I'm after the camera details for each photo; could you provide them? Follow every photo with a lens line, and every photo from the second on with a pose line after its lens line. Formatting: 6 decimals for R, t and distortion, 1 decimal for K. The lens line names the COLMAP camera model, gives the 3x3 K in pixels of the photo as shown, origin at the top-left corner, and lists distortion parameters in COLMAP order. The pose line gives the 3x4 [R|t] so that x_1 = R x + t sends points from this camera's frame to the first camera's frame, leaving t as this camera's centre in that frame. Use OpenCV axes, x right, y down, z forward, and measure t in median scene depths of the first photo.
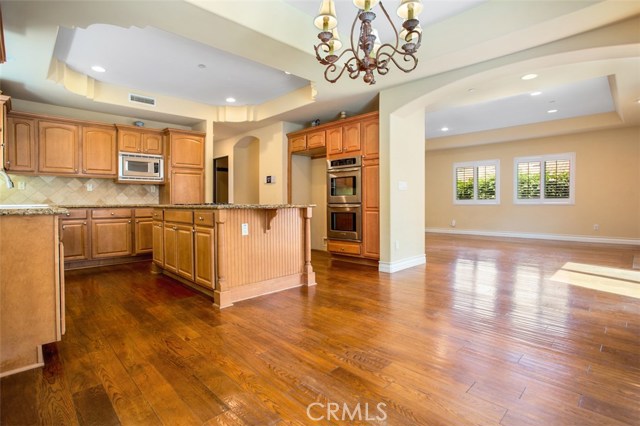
lens RADIAL K [[313.2, 0, 315.9], [0, 313.2, 202.6], [0, 0, 1]] dist [-0.031801, 0.014046]
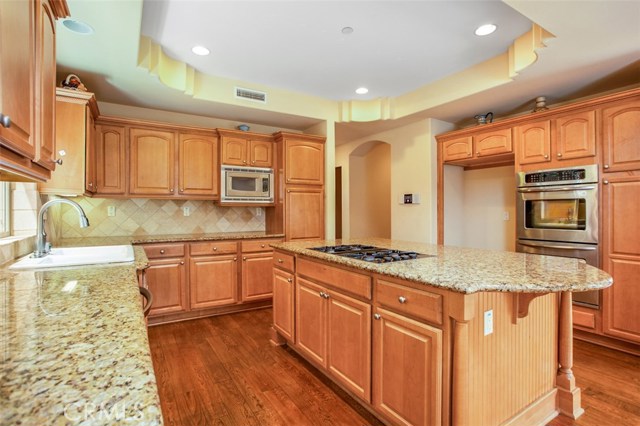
lens RADIAL K [[313.2, 0, 322.8], [0, 313.2, 211.4], [0, 0, 1]] dist [-0.031801, 0.014046]
pose [[0.980454, 0.008836, -0.196551, -0.246818], [-0.008219, 0.999958, 0.003956, -0.056721], [0.196577, -0.002263, 0.980486, 0.304438]]
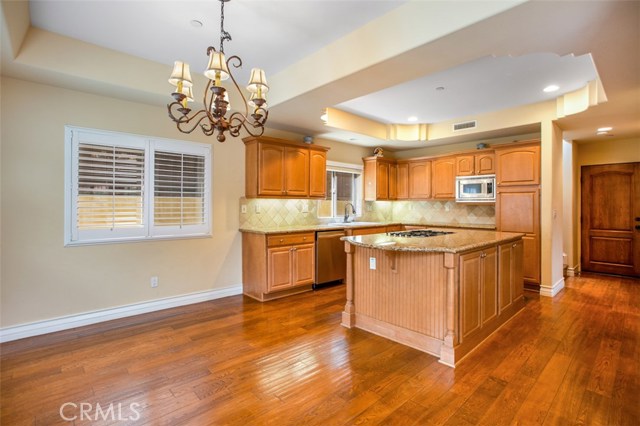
lens RADIAL K [[313.2, 0, 325.7], [0, 313.2, 209.5], [0, 0, 1]] dist [-0.031801, 0.014046]
pose [[-0.002031, 0.022749, -0.999739, 0.499762], [-0.005809, 0.999724, 0.022761, -0.071120], [0.999981, 0.005854, -0.001898, 0.542459]]
